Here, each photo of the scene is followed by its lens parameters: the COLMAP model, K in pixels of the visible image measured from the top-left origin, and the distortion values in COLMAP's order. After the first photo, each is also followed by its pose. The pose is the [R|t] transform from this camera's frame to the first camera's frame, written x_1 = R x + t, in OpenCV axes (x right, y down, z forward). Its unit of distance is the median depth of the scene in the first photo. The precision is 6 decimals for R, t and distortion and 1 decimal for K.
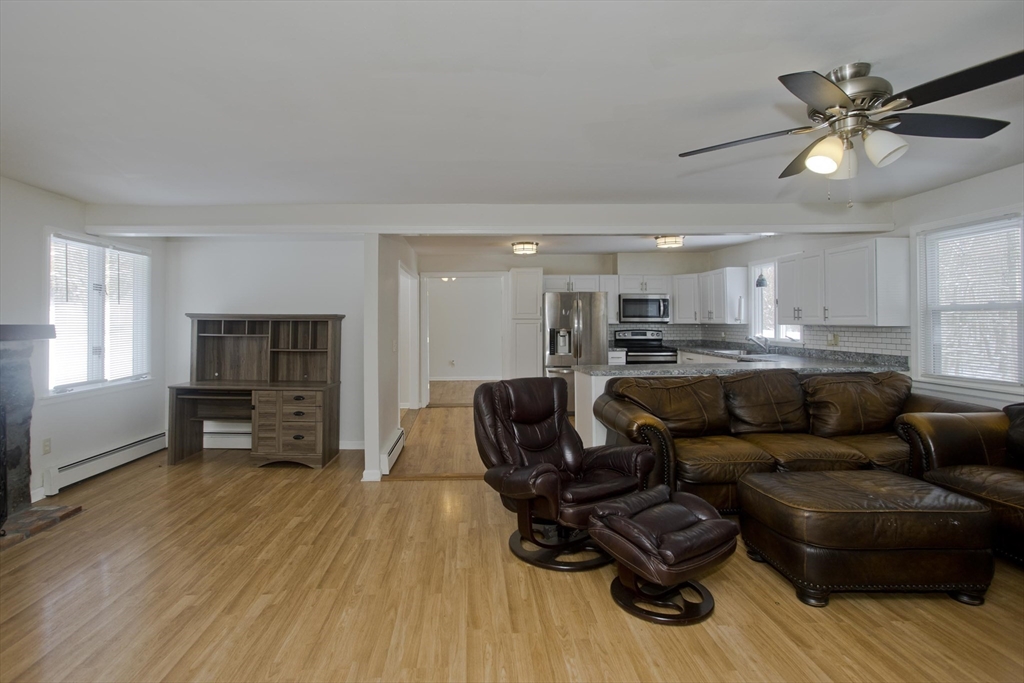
lens RADIAL K [[509.9, 0, 474.9], [0, 509.9, 317.0], [0, 0, 1]] dist [-0.048461, 0.035990]
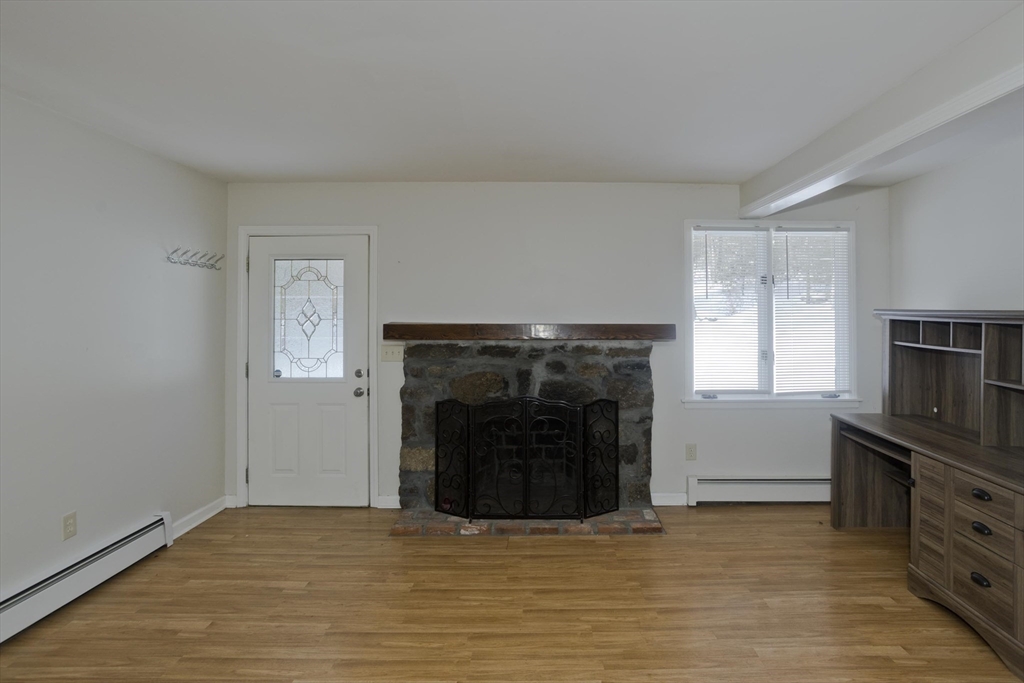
lens RADIAL K [[532.7, 0, 550.4], [0, 532.7, 310.5], [0, 0, 1]] dist [-0.052059, 0.023626]
pose [[0.006484, -0.000325, -0.999979, 0.111014], [0.008998, 0.999959, -0.000267, -0.009185], [0.999938, -0.008996, 0.006487, 0.564283]]
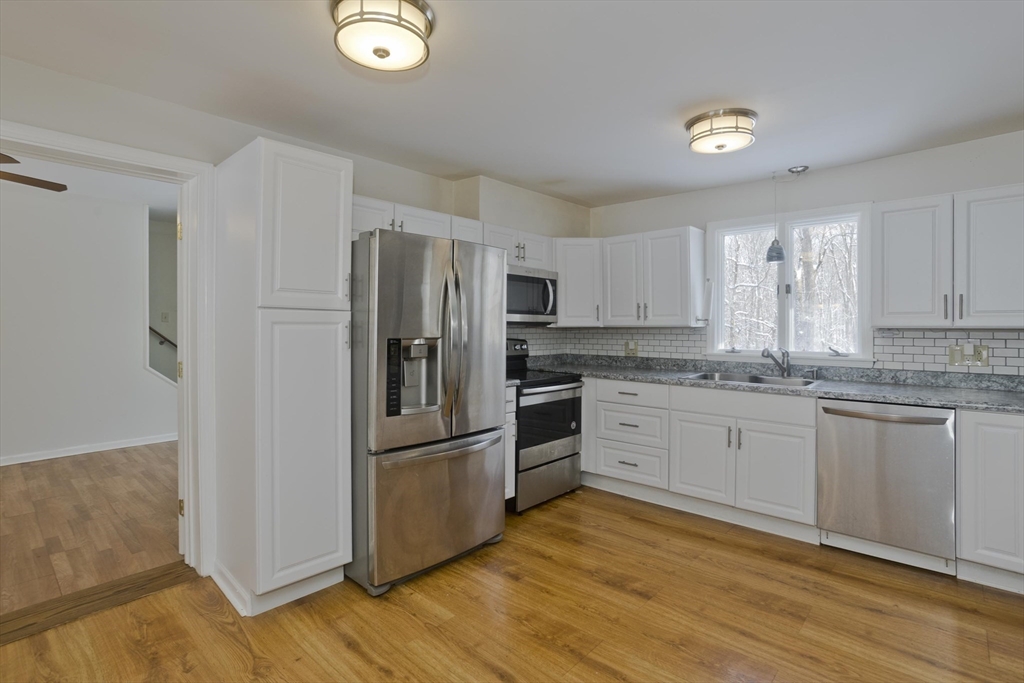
lens RADIAL K [[503.6, 0, 513.7], [0, 503.6, 330.8], [0, 0, 1]] dist [-0.054802, 0.034859]
pose [[0.677444, 0.000220, 0.735575, -0.053060], [-0.011573, 0.999879, 0.010360, 0.019339], [-0.735484, -0.015531, 0.677364, 1.008139]]
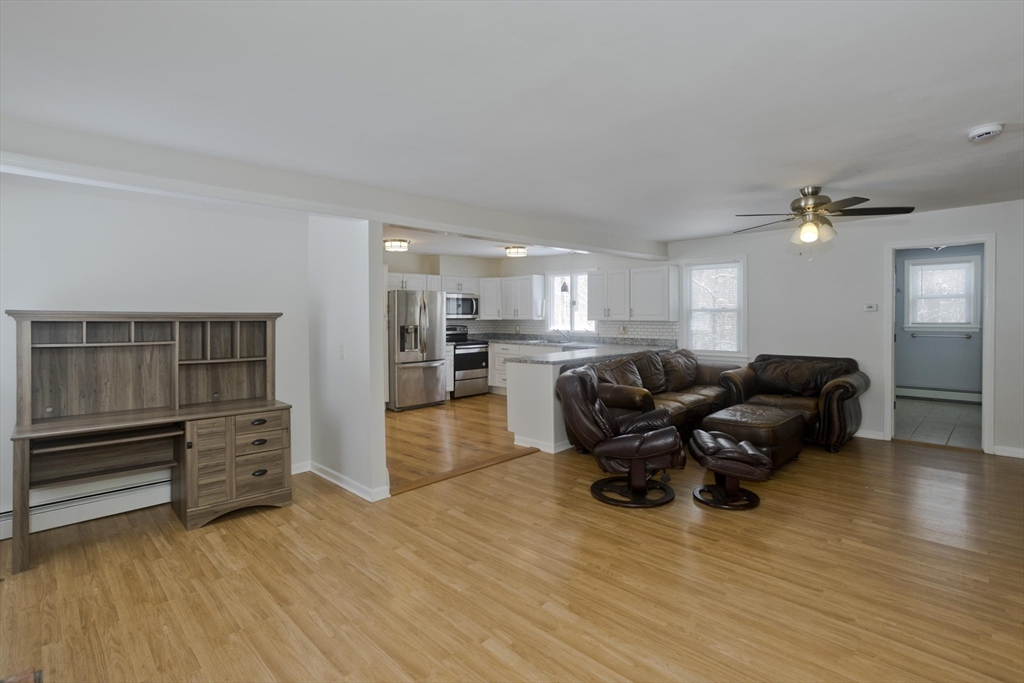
lens RADIAL K [[503.6, 0, 513.7], [0, 503.6, 330.8], [0, 0, 1]] dist [-0.054802, 0.034859]
pose [[0.709592, -0.023246, 0.704229, -0.557042], [-0.003688, 0.999319, 0.036703, -0.006556], [-0.704603, -0.028642, 0.709023, 0.184900]]
